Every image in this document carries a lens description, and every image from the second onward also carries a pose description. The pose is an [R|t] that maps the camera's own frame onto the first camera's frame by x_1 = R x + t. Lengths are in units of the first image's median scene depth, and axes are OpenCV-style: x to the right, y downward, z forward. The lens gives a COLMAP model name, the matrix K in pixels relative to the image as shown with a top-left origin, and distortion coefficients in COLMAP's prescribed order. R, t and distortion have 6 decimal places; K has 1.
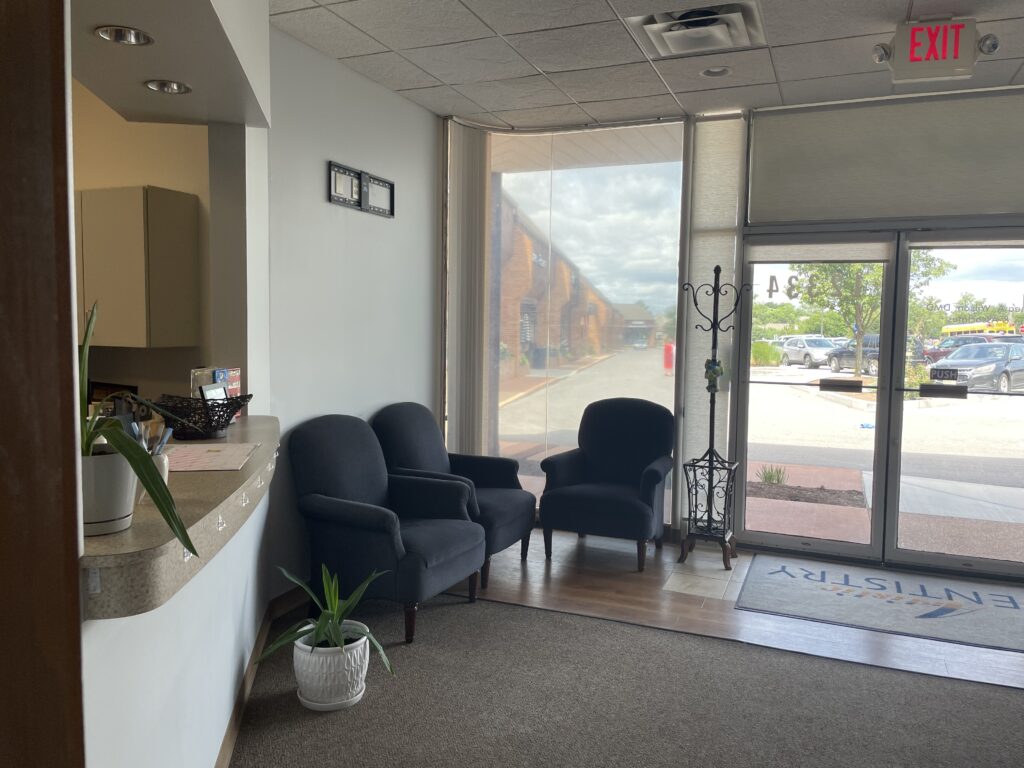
lens RADIAL K [[789.0, 0, 509.5], [0, 789.0, 374.1], [0, 0, 1]] dist [0.100544, -0.157256]
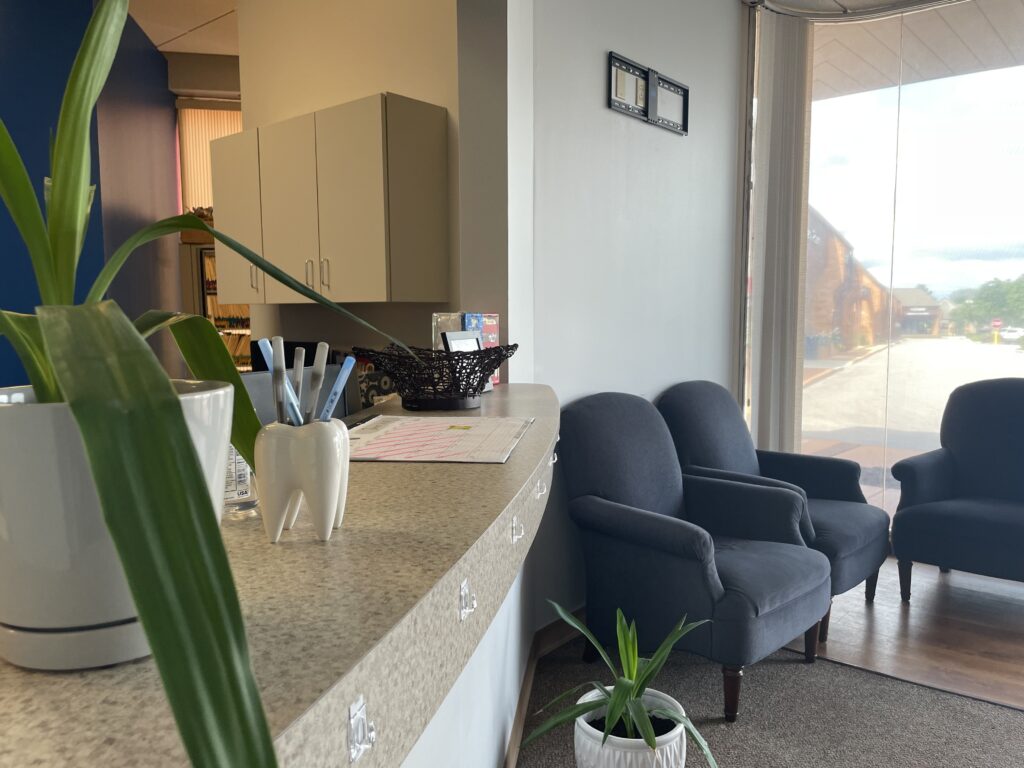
lens RADIAL K [[778.3, 0, 488.3], [0, 778.3, 384.5], [0, 0, 1]] dist [0.120671, -0.138726]
pose [[0.945597, 0.006091, -0.325282, -0.090670], [0.000351, 0.999805, 0.019744, 0.029458], [0.325339, -0.018784, 0.945411, 0.256674]]
